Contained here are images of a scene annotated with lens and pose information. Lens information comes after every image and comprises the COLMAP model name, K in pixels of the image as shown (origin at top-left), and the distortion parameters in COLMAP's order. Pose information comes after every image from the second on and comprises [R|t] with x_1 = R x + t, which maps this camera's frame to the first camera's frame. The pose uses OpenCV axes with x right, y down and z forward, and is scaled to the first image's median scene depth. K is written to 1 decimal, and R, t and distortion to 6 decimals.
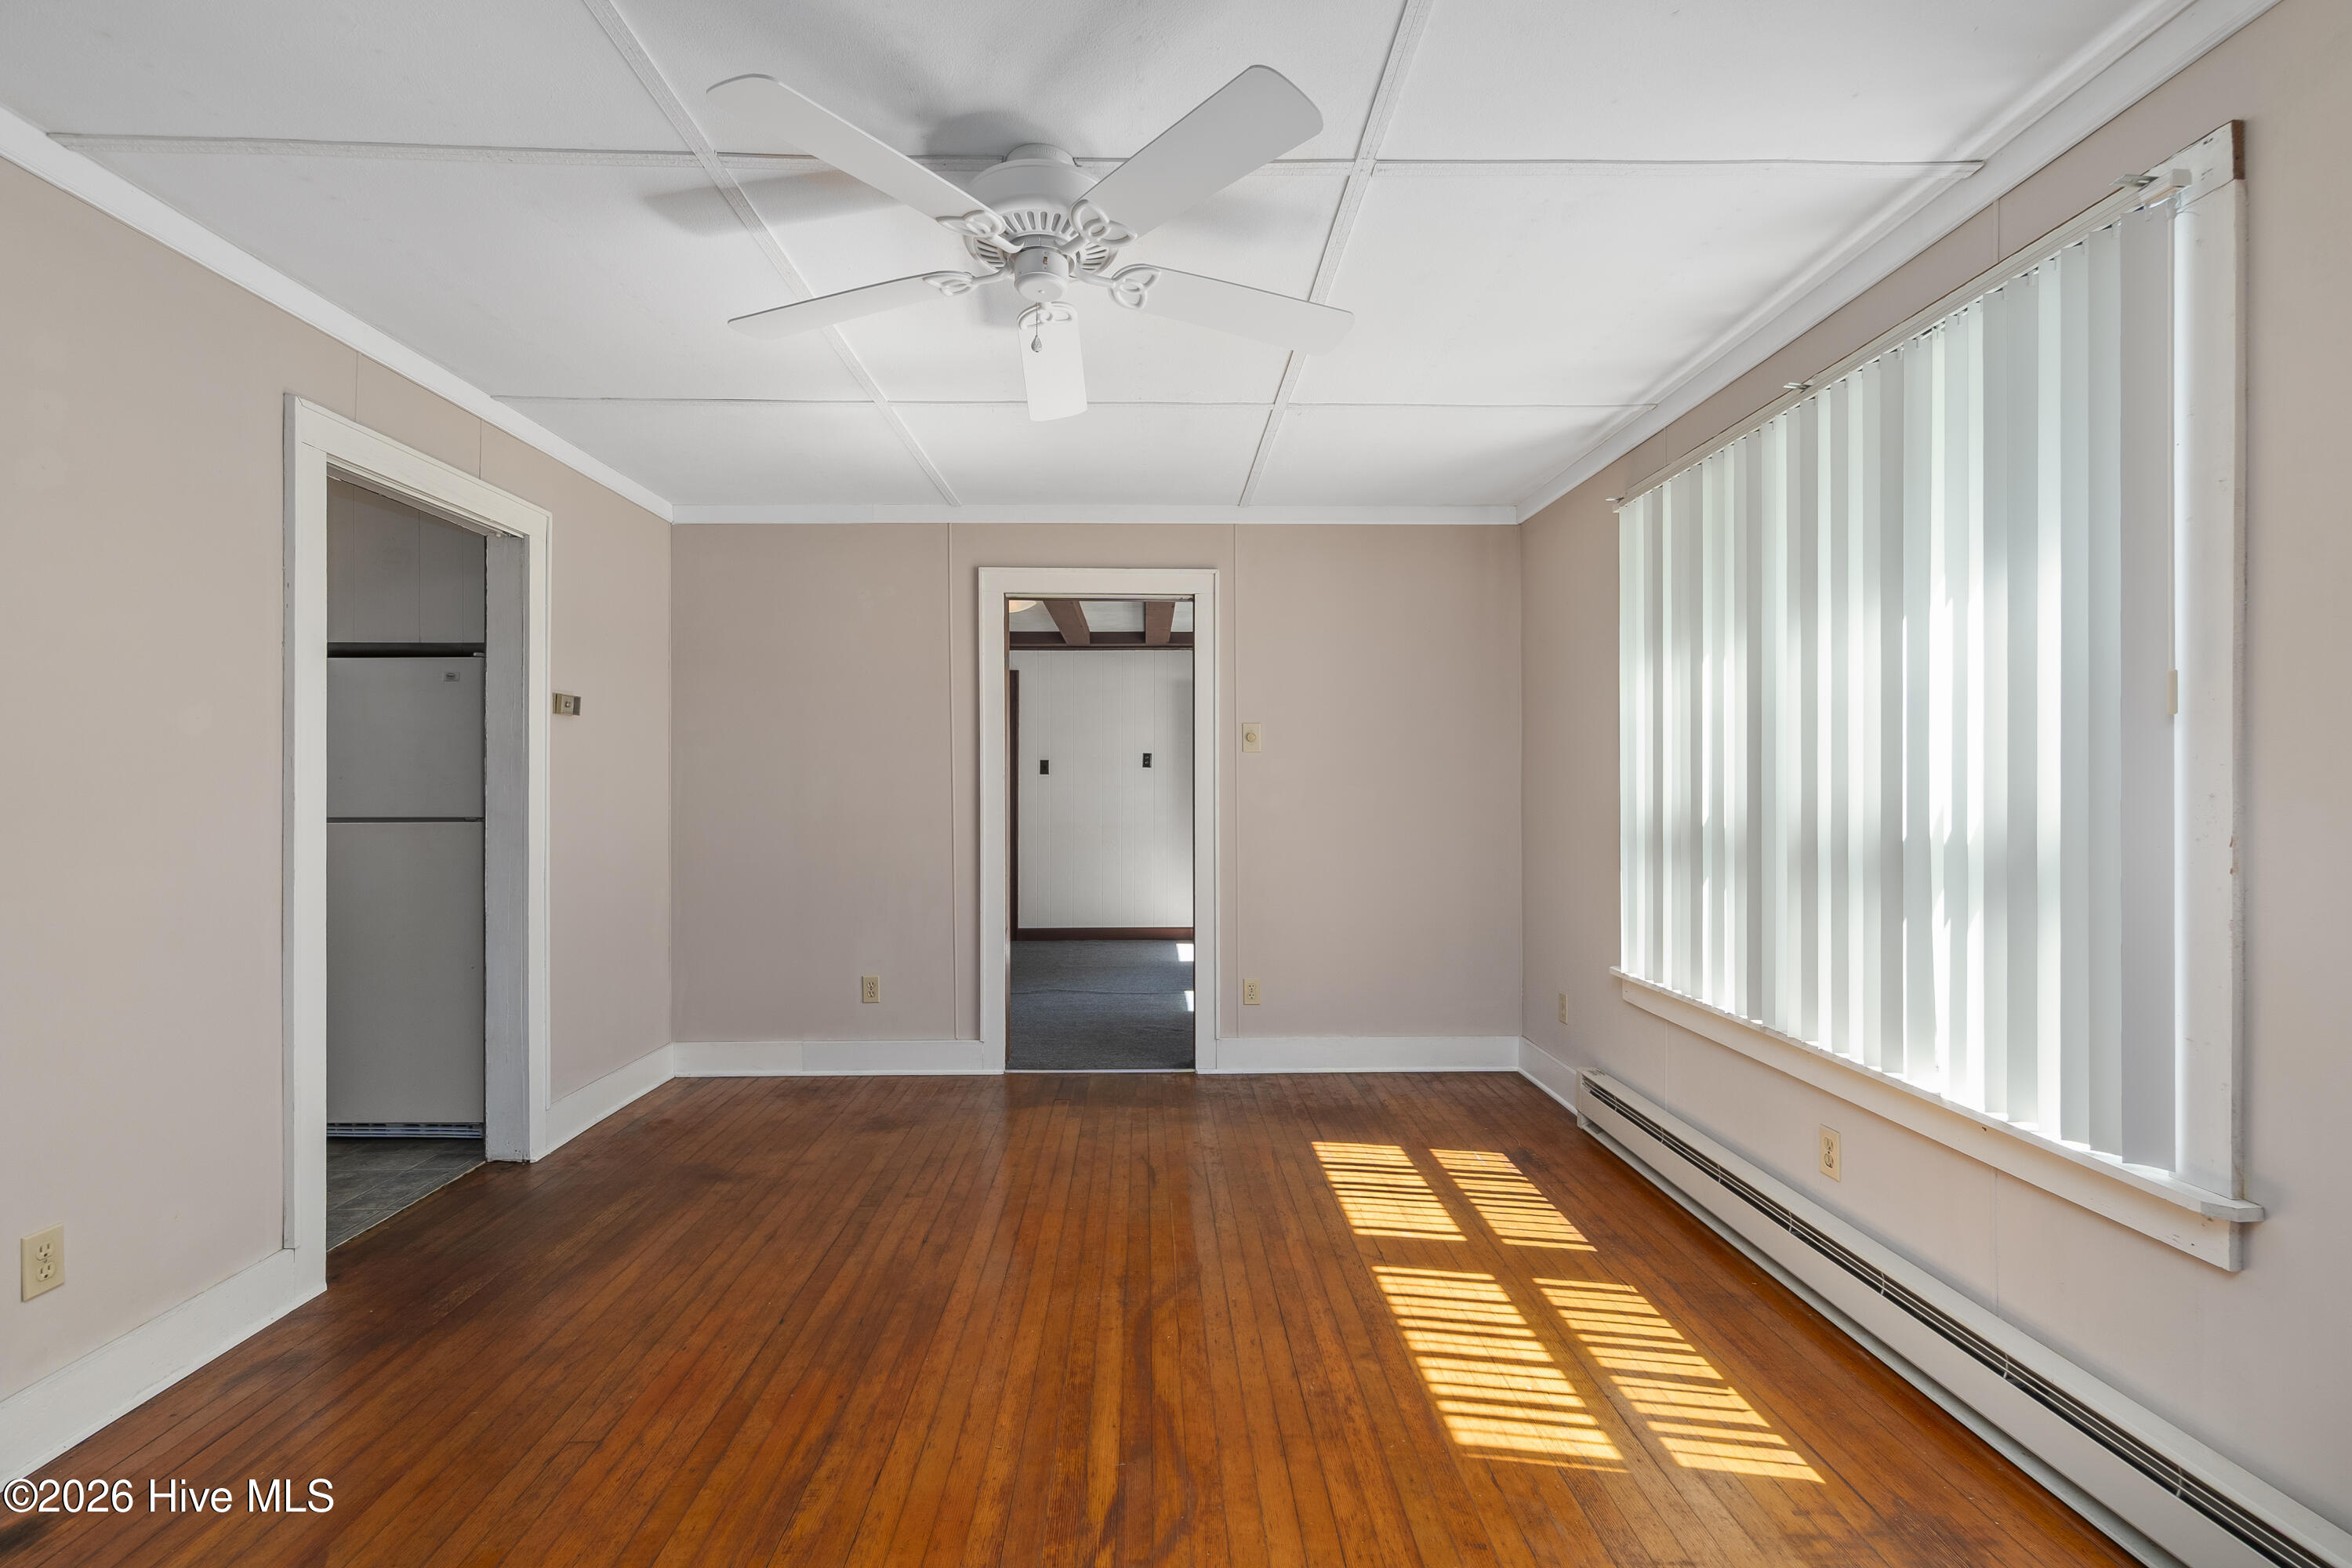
lens RADIAL K [[1013.5, 0, 1168.7], [0, 1013.5, 779.6], [0, 0, 1]] dist [-0.001226, 0.000951]
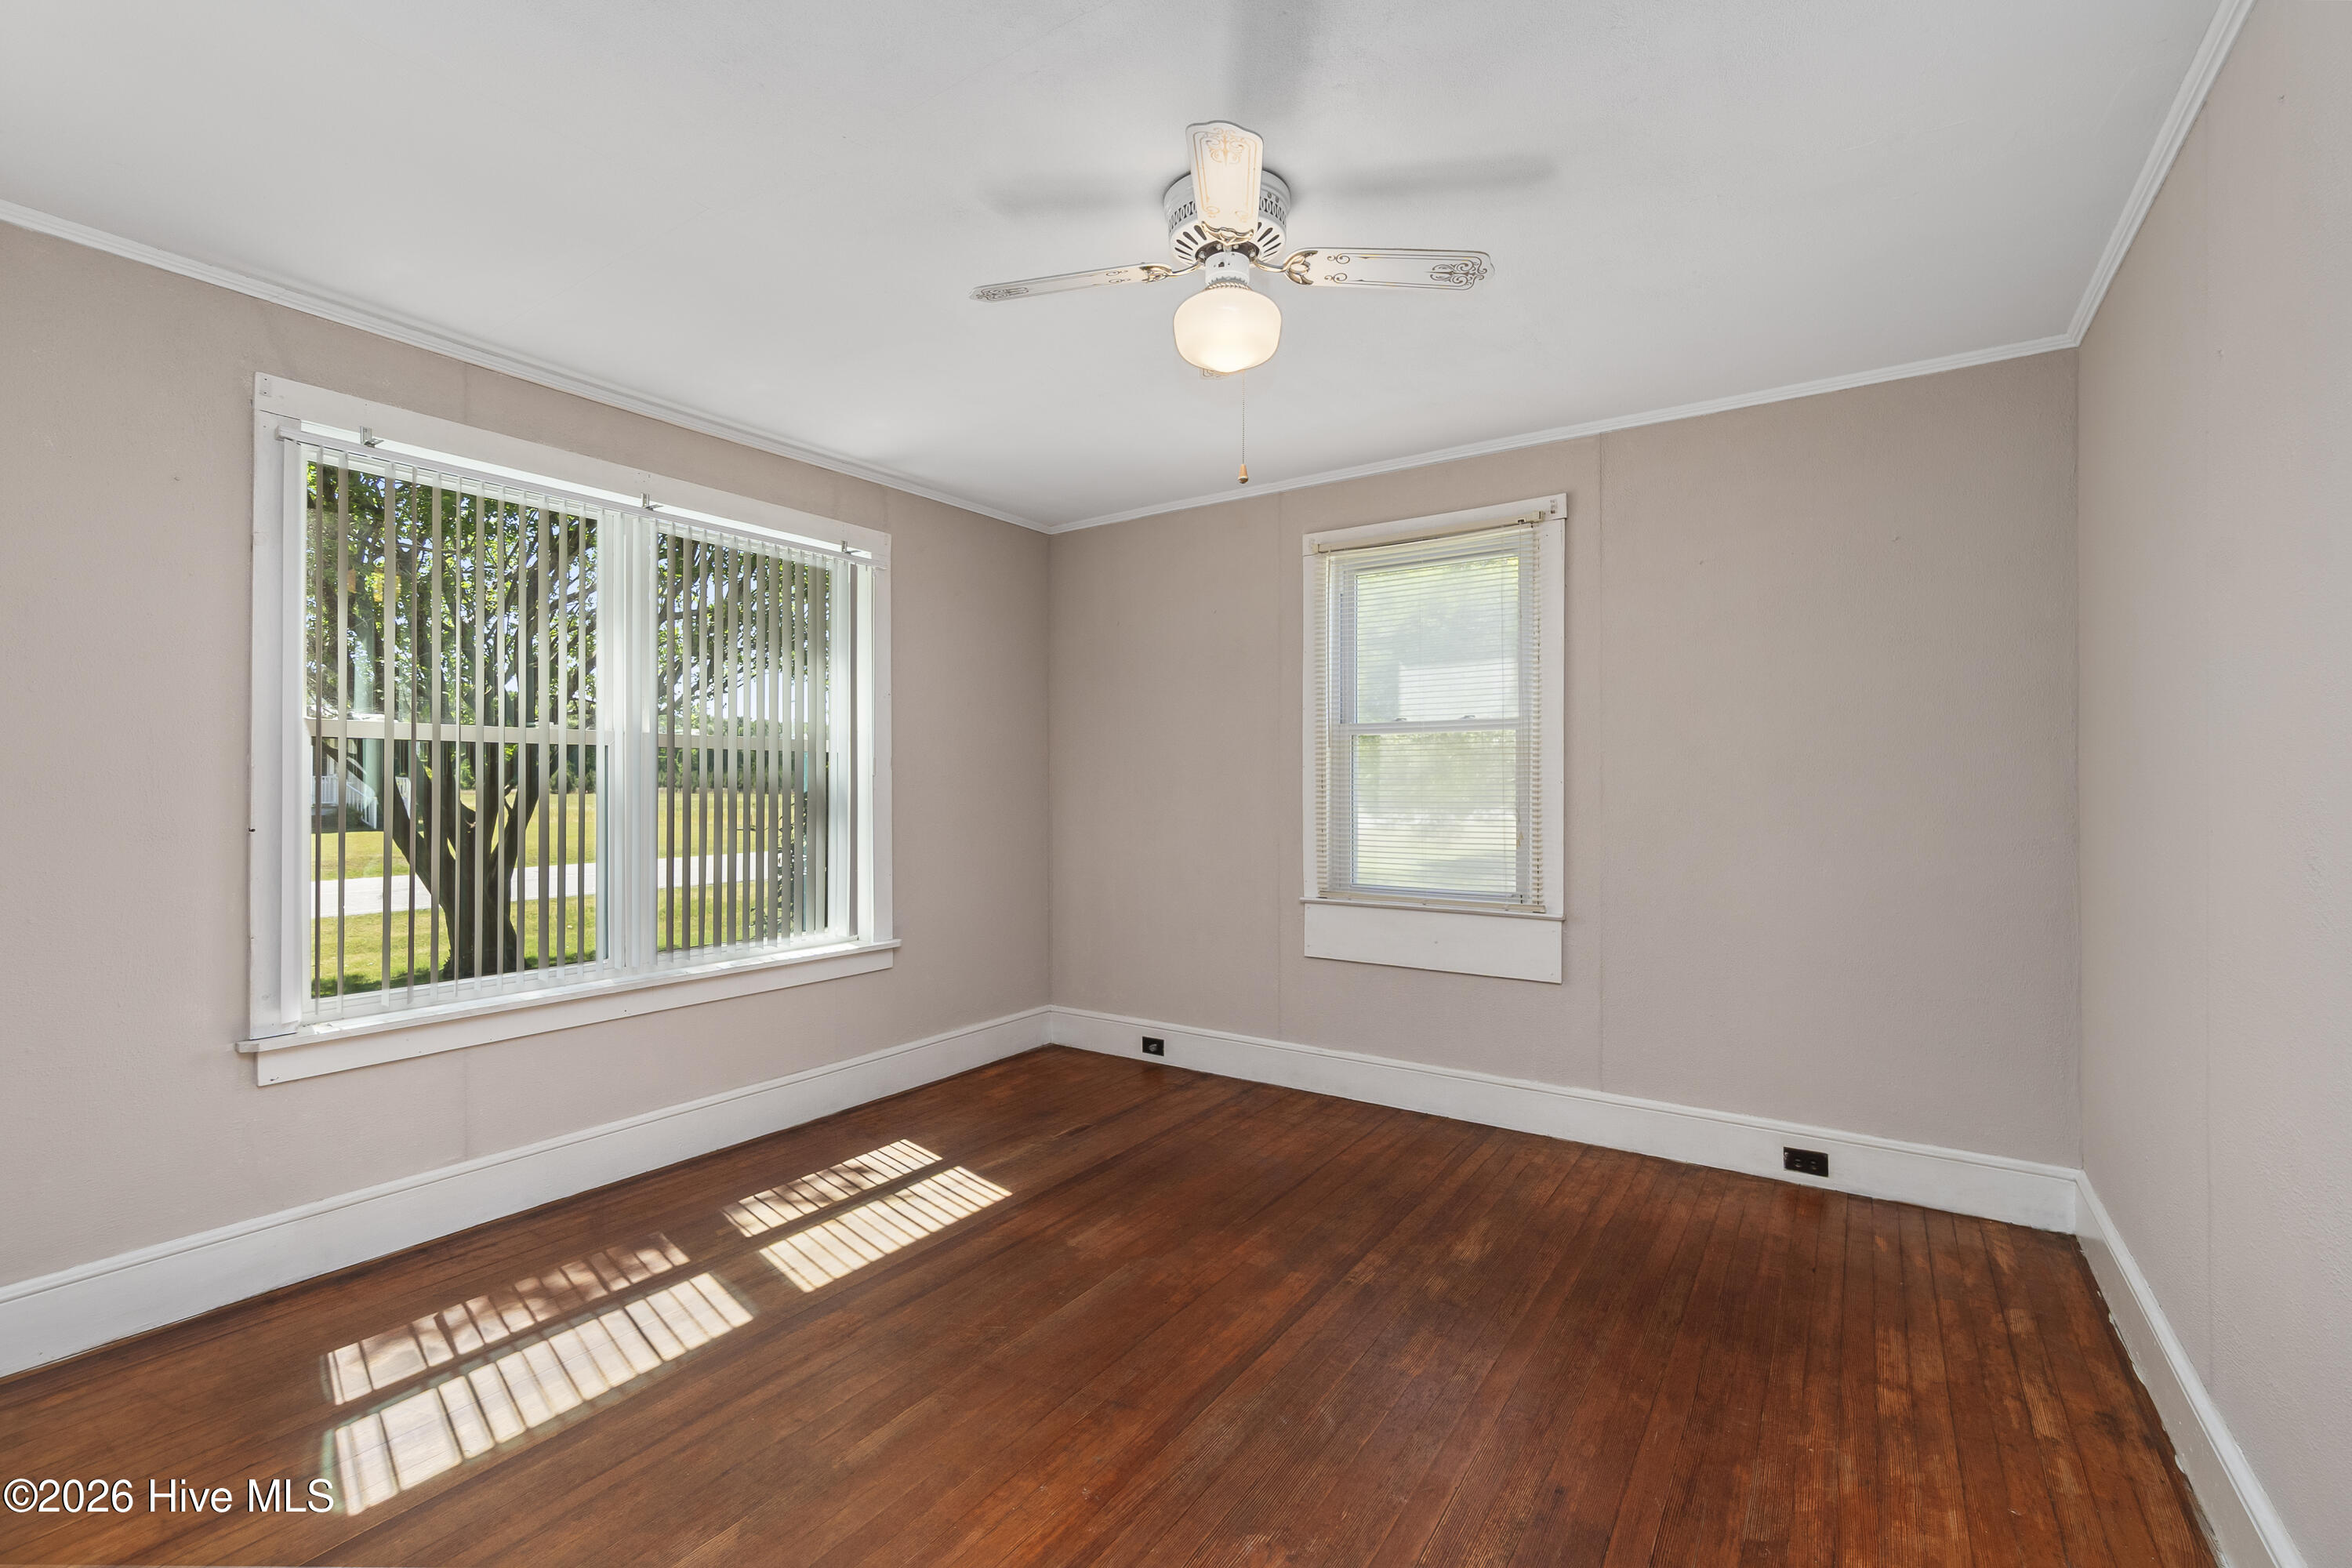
lens RADIAL K [[1013.5, 0, 1168.7], [0, 1013.5, 779.6], [0, 0, 1]] dist [-0.001226, 0.000951]
pose [[-0.816280, -0.001918, 0.577653, -0.671801], [-0.003448, 0.999993, -0.001553, -0.004459], [-0.577646, -0.003260, -0.816281, 1.708343]]
